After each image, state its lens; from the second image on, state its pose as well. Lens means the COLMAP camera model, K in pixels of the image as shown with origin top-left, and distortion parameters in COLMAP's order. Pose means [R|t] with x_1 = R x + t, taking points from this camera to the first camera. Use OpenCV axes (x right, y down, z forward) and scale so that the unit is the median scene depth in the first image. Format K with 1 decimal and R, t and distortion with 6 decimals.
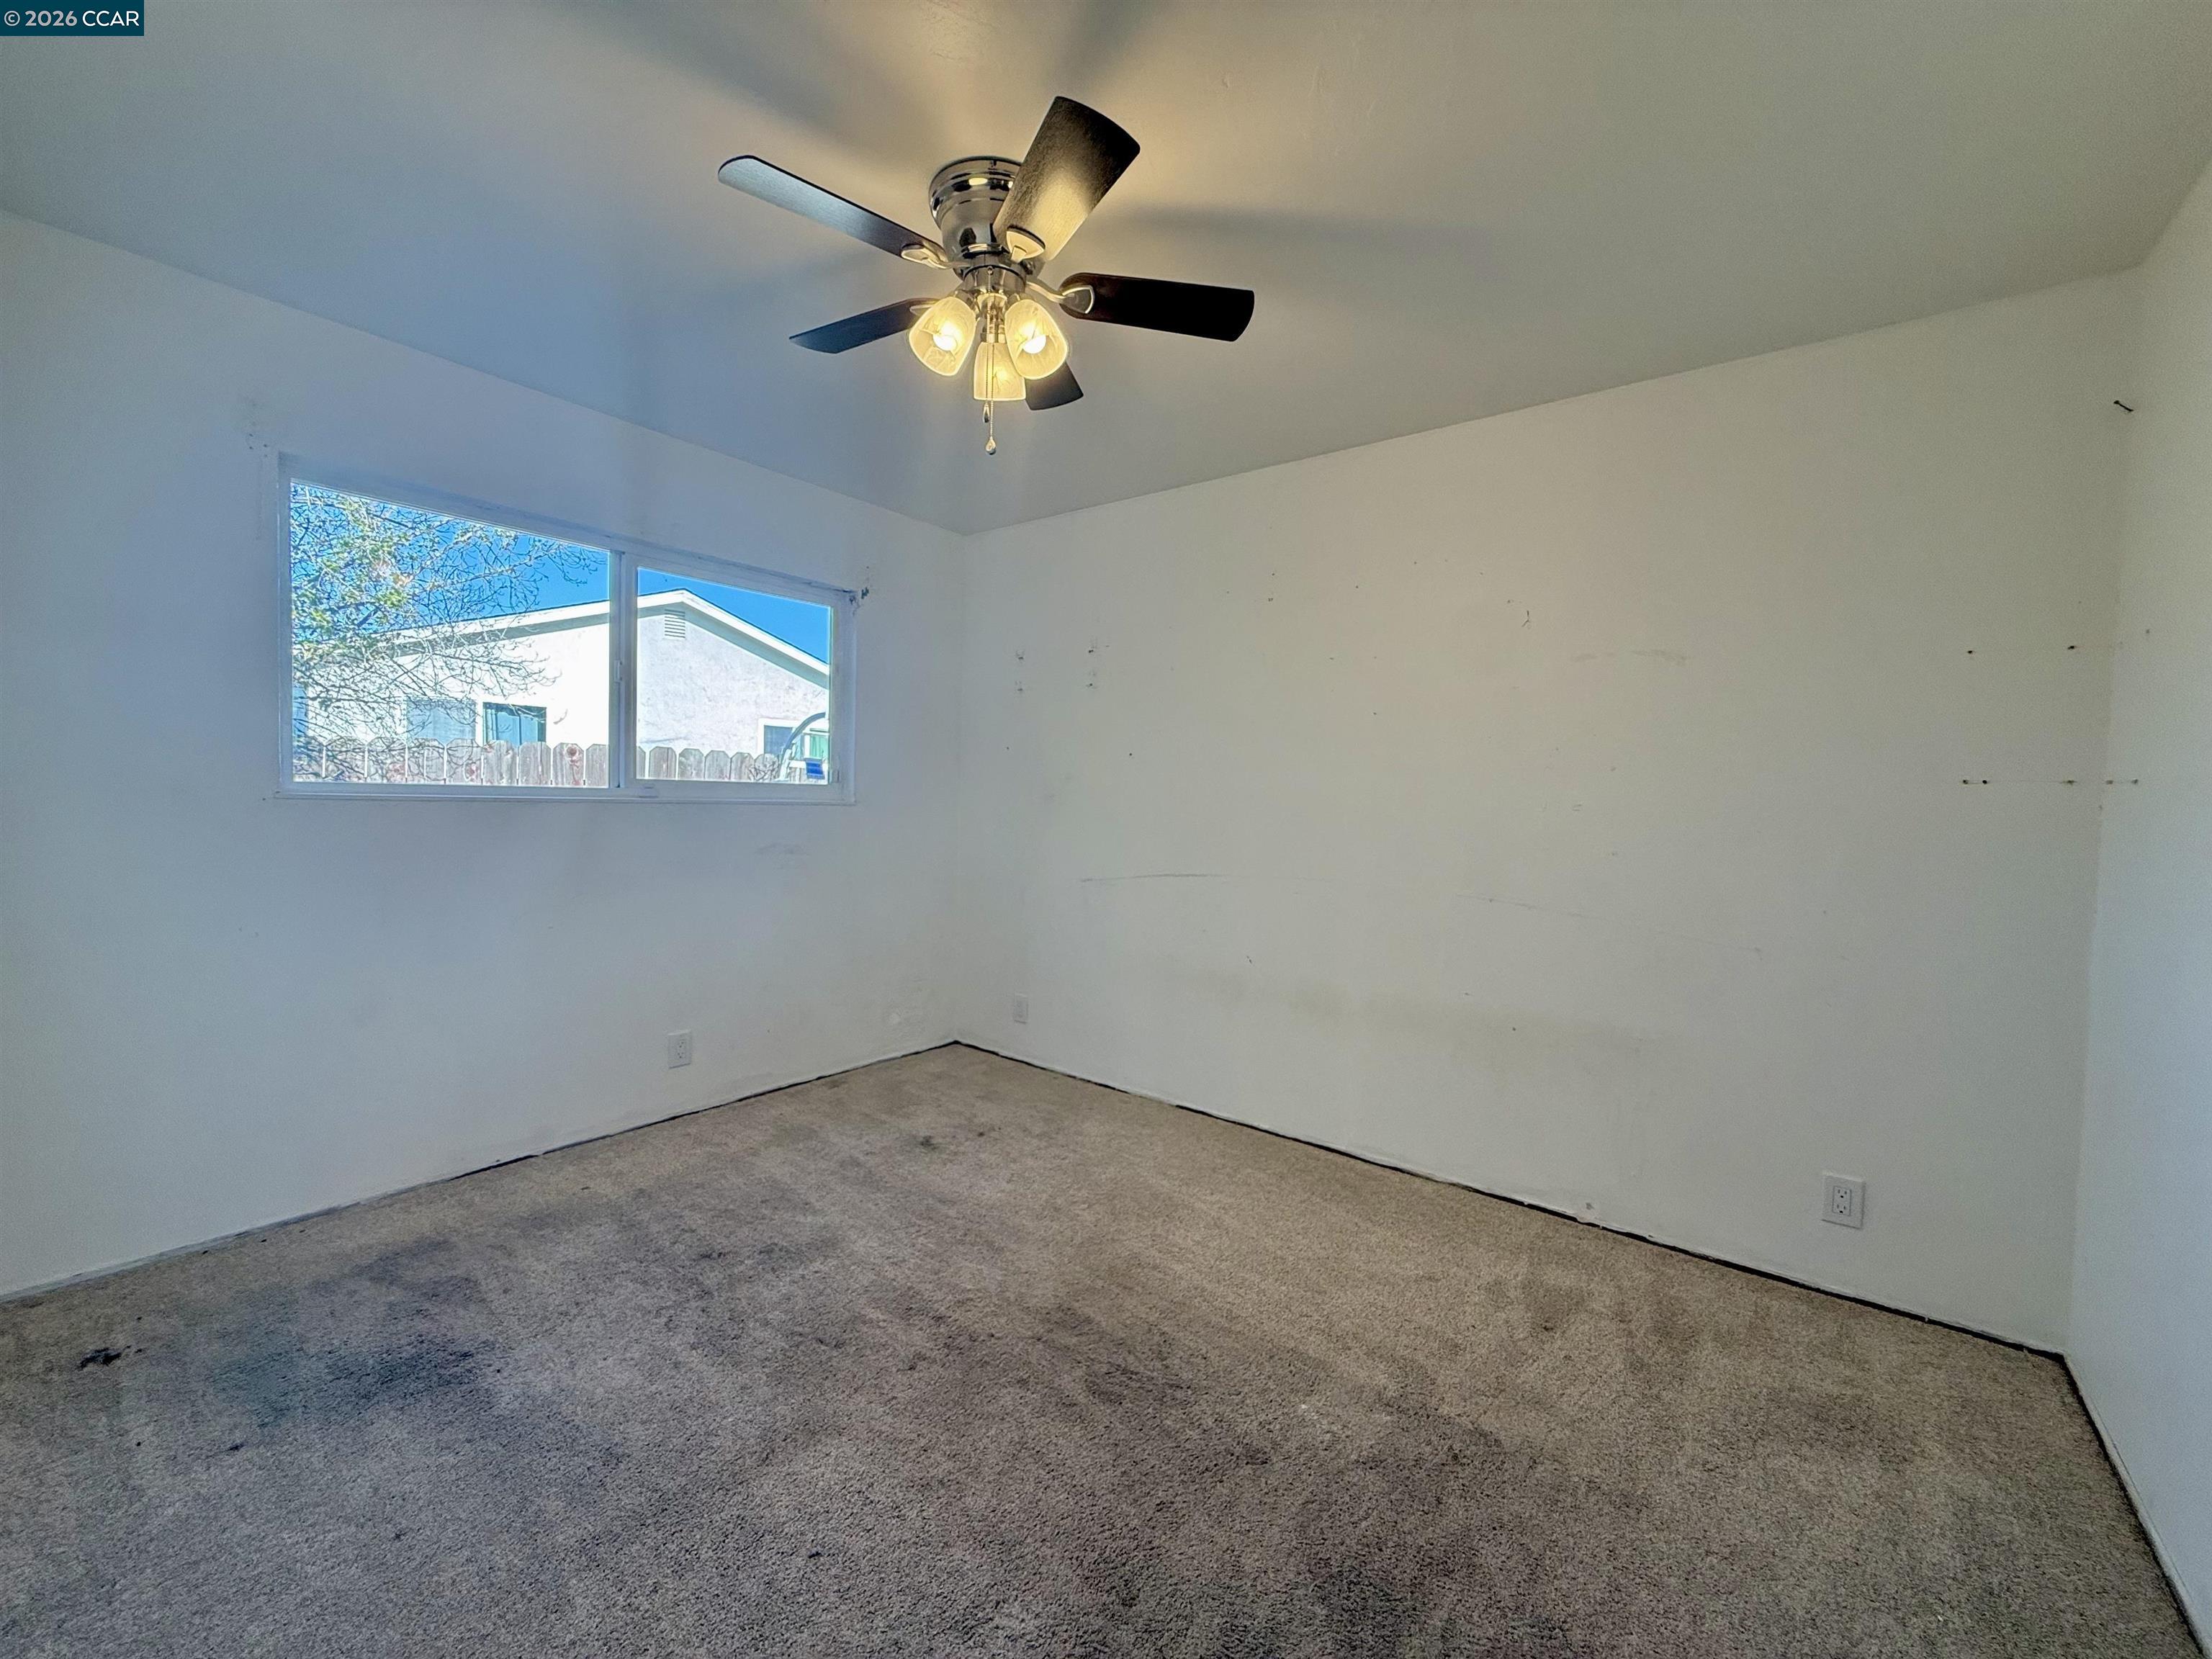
lens RADIAL K [[884.2, 0, 1105.4], [0, 884.2, 828.3], [0, 0, 1]] dist [-0.000969, 0.000029]
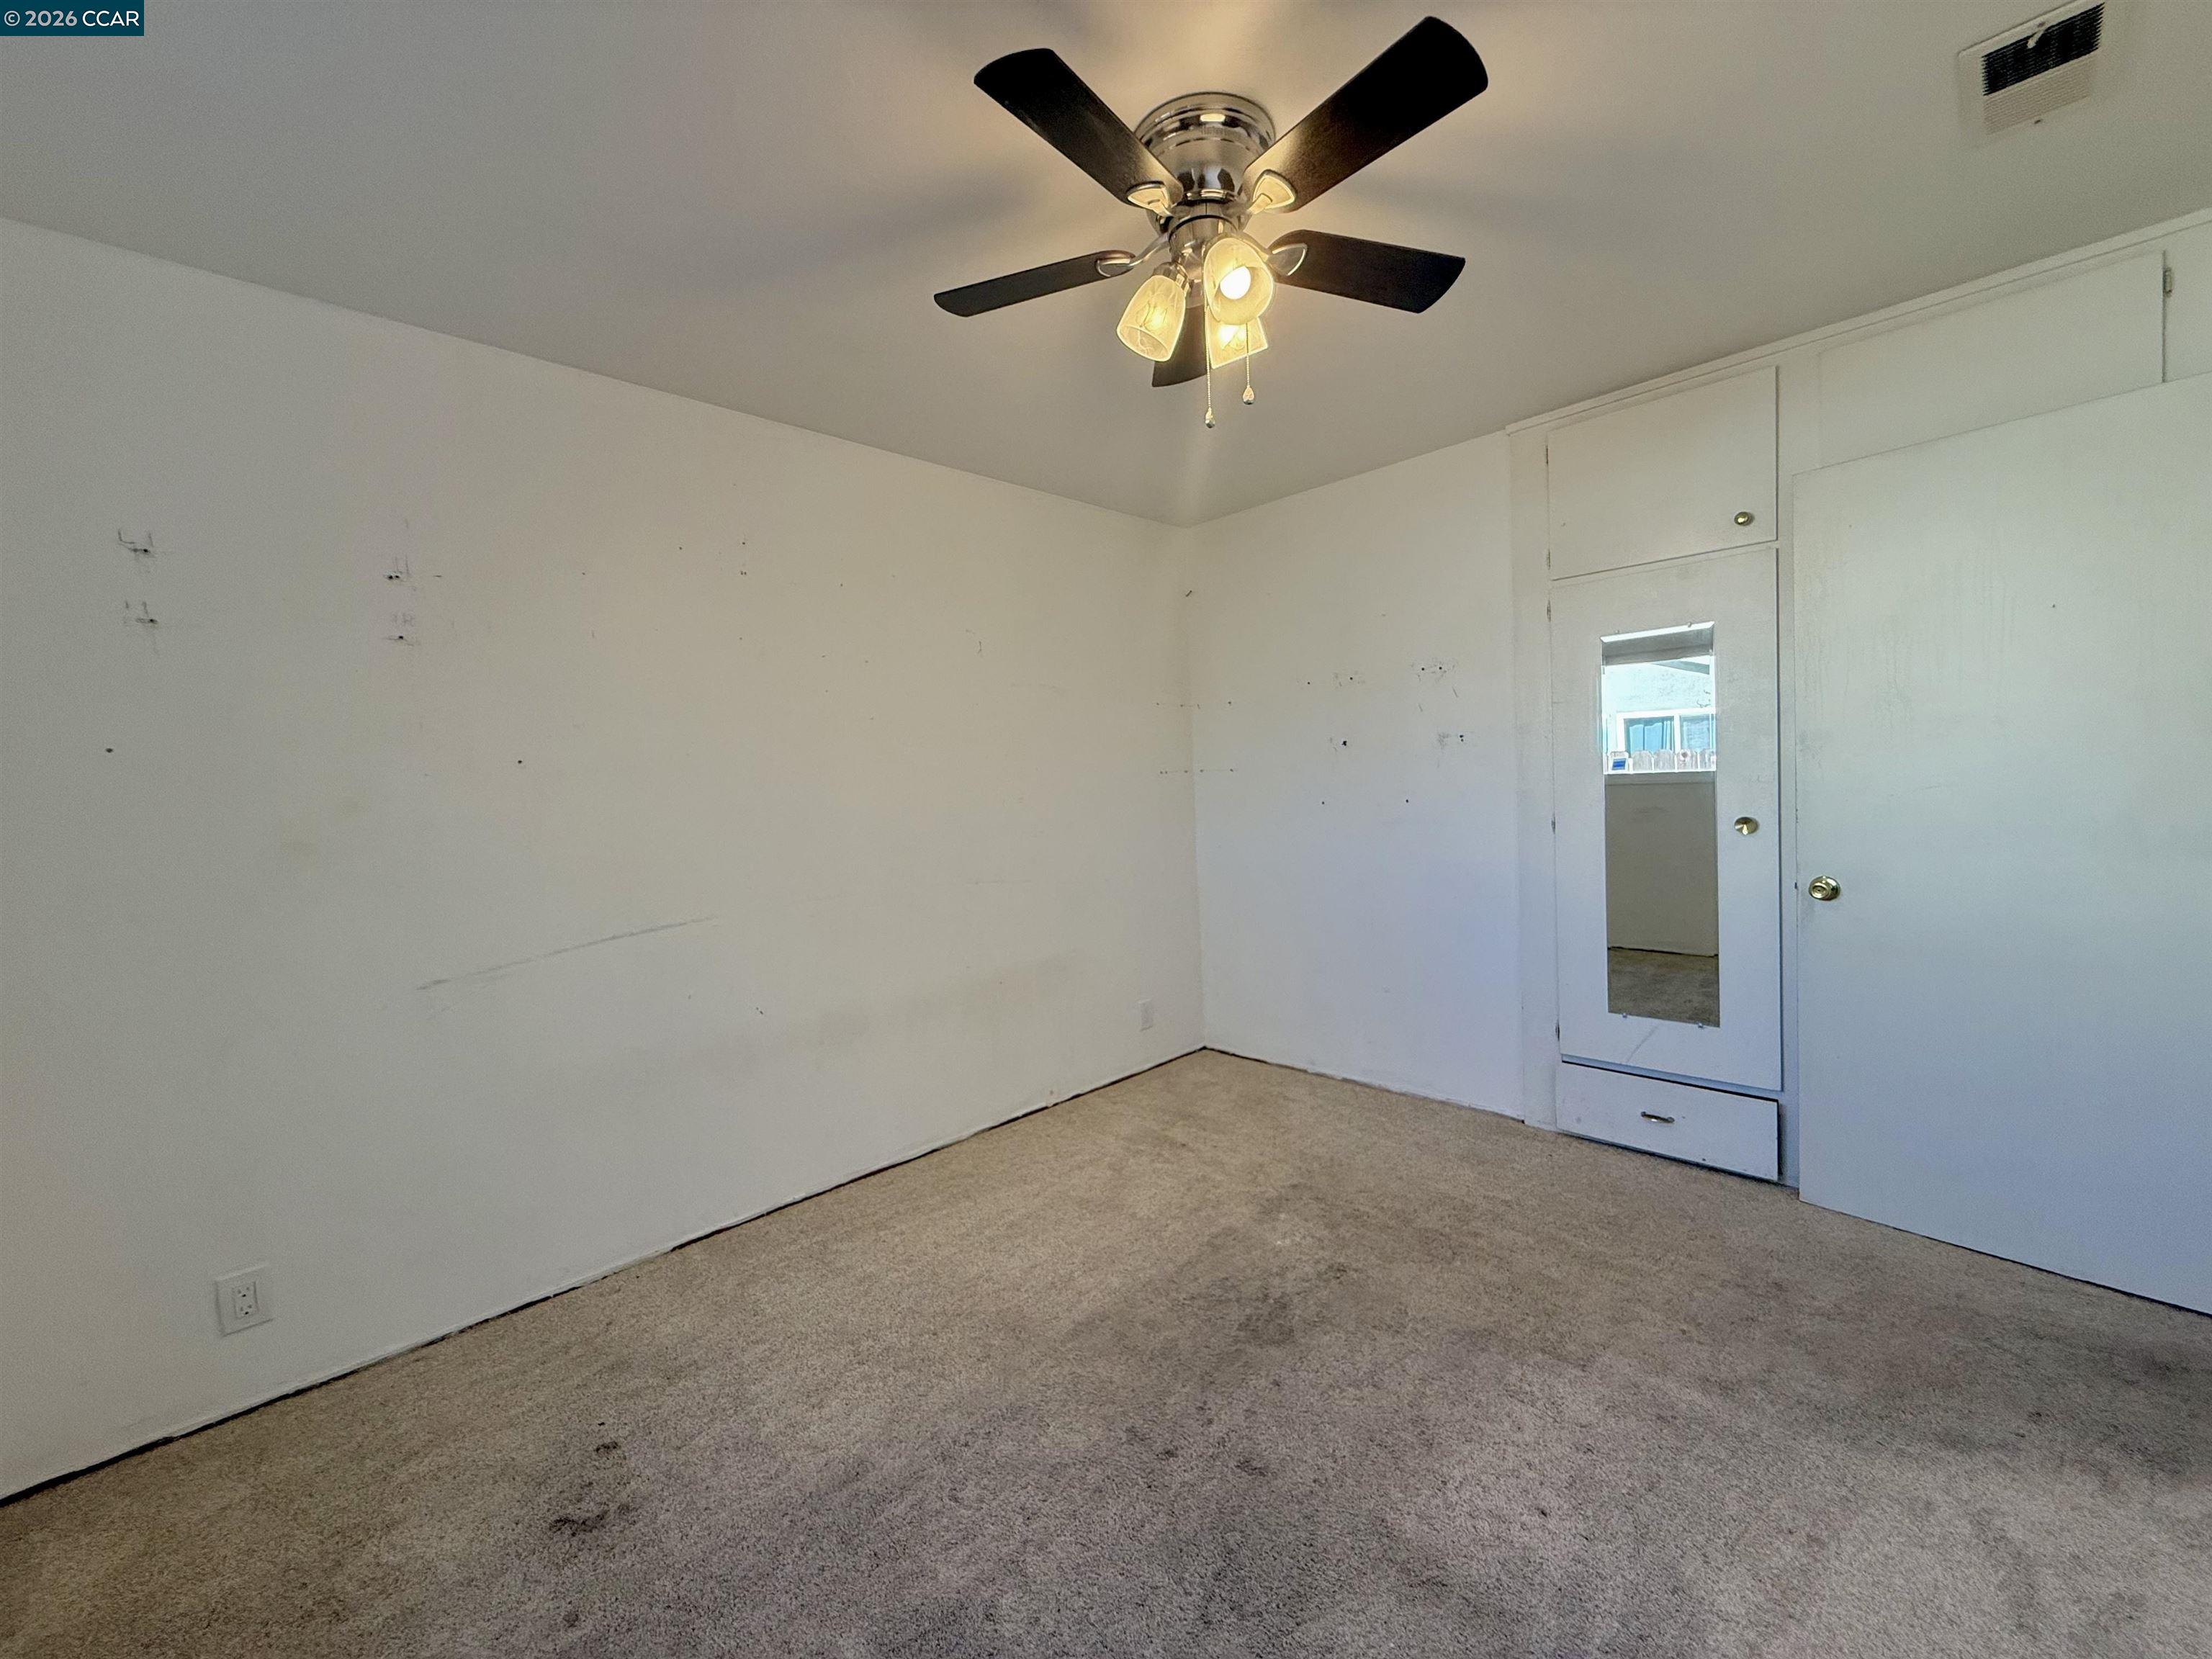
lens RADIAL K [[884.2, 0, 1105.4], [0, 884.2, 828.3], [0, 0, 1]] dist [-0.000969, 0.000029]
pose [[0.123235, -0.081435, 0.989030, -0.645414], [0.085320, 0.993807, 0.071197, -0.054928], [-0.988703, 0.075610, 0.129420, 0.616397]]
